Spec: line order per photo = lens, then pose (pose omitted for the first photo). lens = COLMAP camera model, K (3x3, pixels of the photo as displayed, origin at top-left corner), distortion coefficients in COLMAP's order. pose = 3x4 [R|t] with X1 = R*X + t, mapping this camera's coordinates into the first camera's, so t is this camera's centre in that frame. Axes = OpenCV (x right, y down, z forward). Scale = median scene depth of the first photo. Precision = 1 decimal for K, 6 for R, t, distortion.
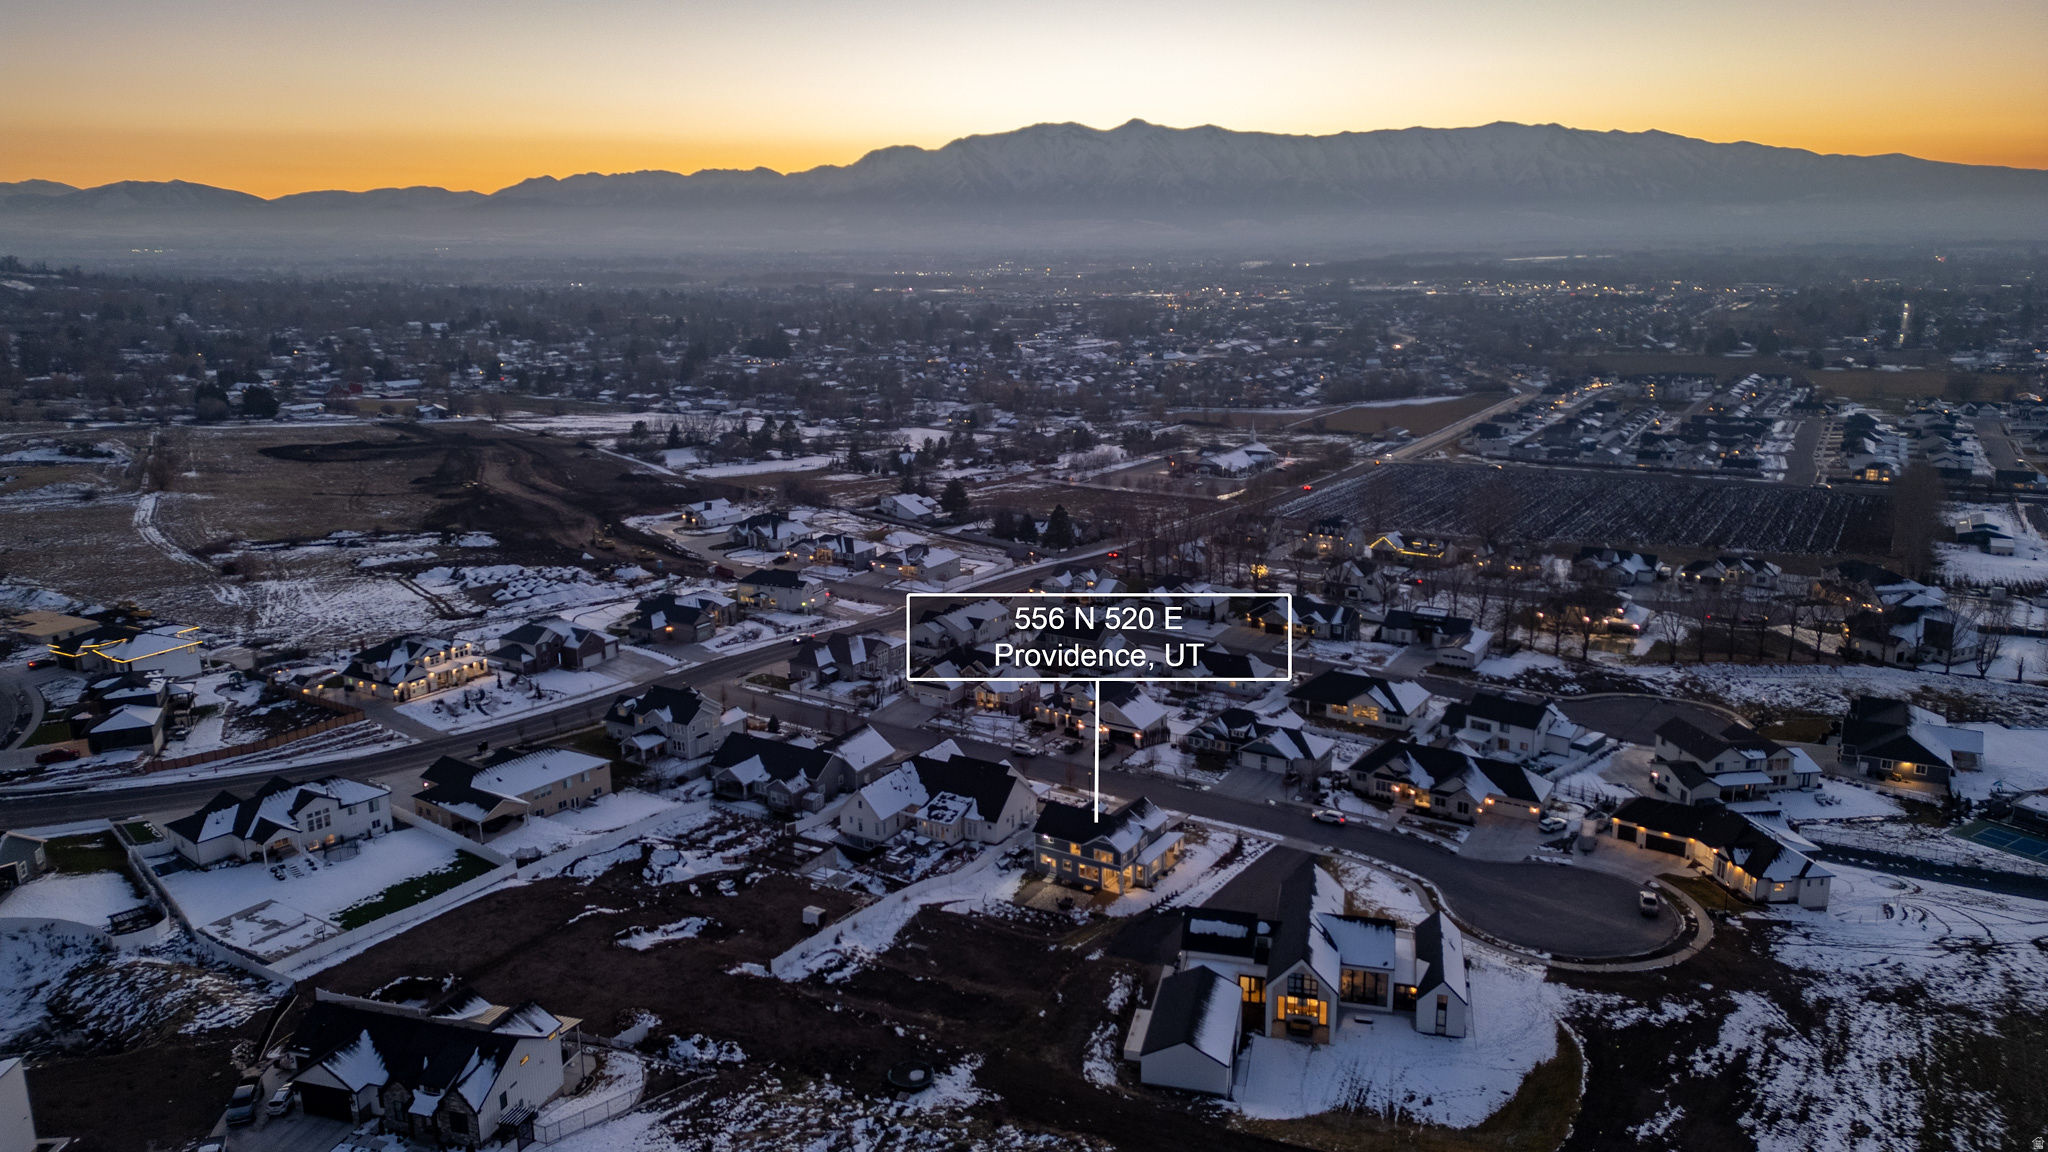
lens RADIAL K [[1415.2, 0, 1024.0], [0, 1415.2, 576.0], [0, 0, 1]] dist [0.088704, -0.076848]
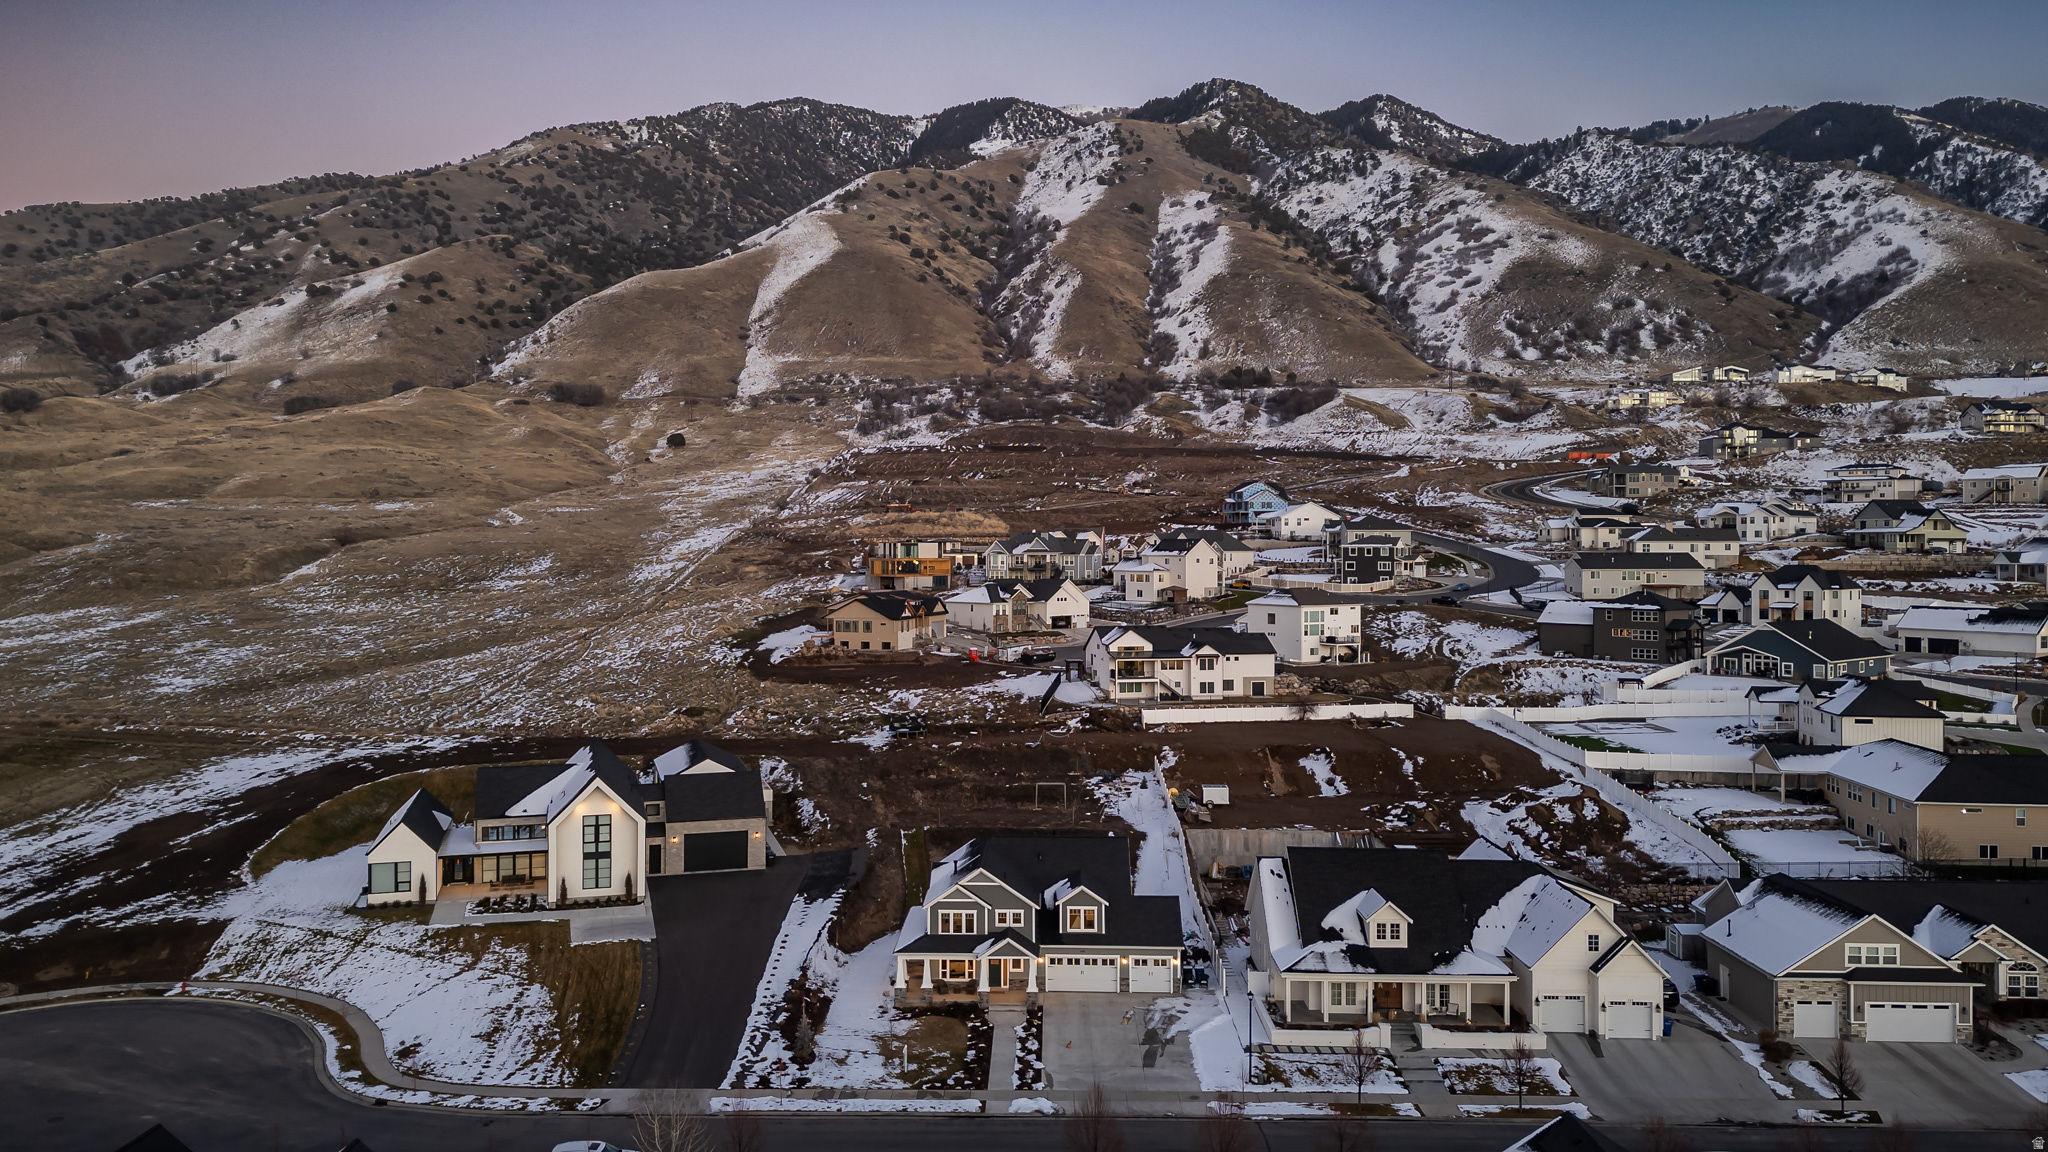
lens RADIAL K [[1489.8, 0, 998.7], [0, 1489.8, 562.8], [0, 0, 1]] dist [0.079292, -0.069887]
pose [[-0.867531, 0.019752, -0.496991, 0.326061], [-0.106703, 0.968556, 0.224752, -0.056590], [0.485803, 0.248010, -0.838145, 1.397526]]
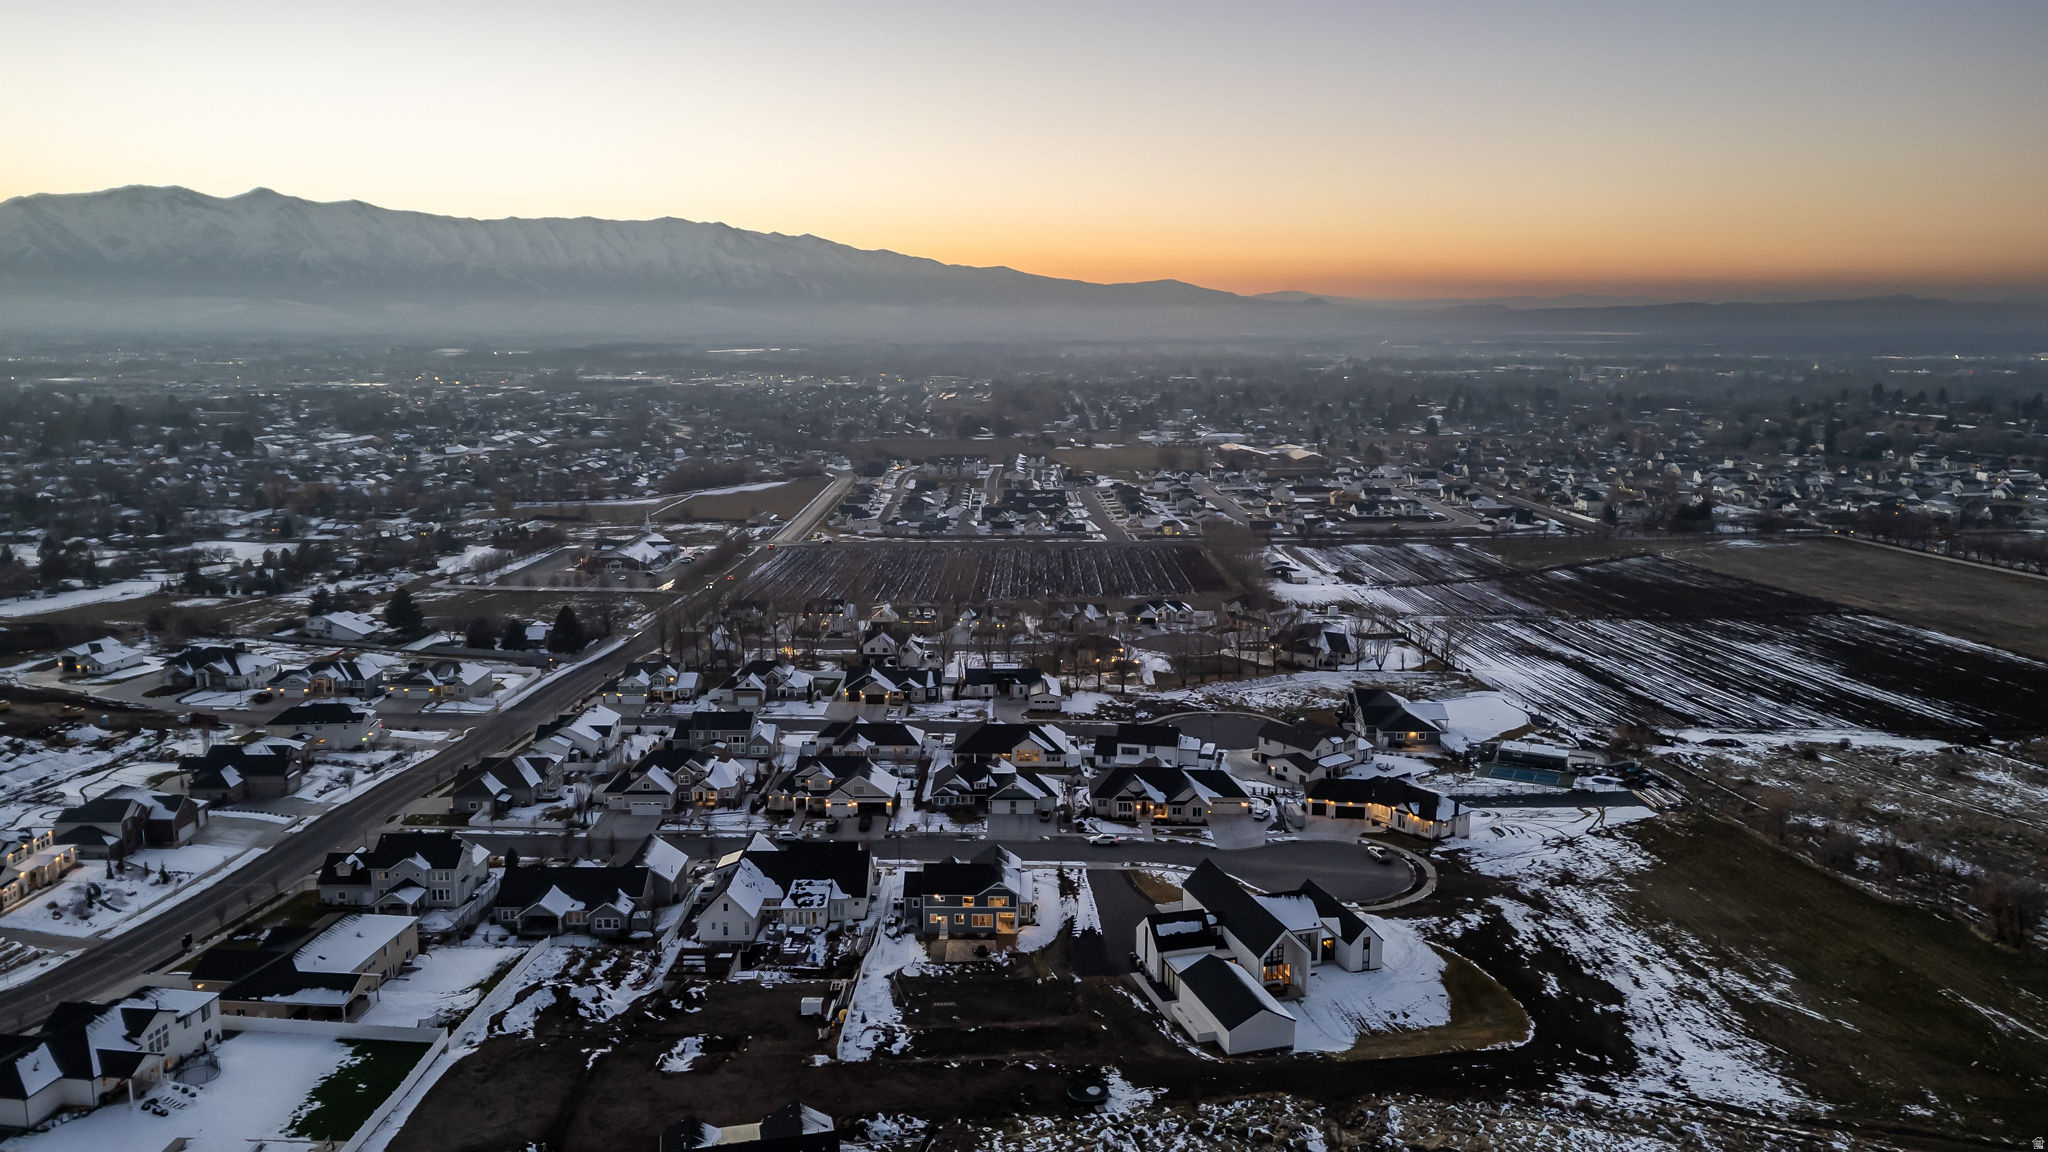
lens RADIAL K [[1456.6, 0, 1021.8], [0, 1456.6, 553.8], [0, 0, 1]] dist [0.089596, -0.091365]
pose [[0.856236, -0.067961, 0.512095, -0.456118], [0.108340, 0.992887, -0.049381, -0.007955], [-0.505097, 0.097762, 0.857508, 0.009577]]
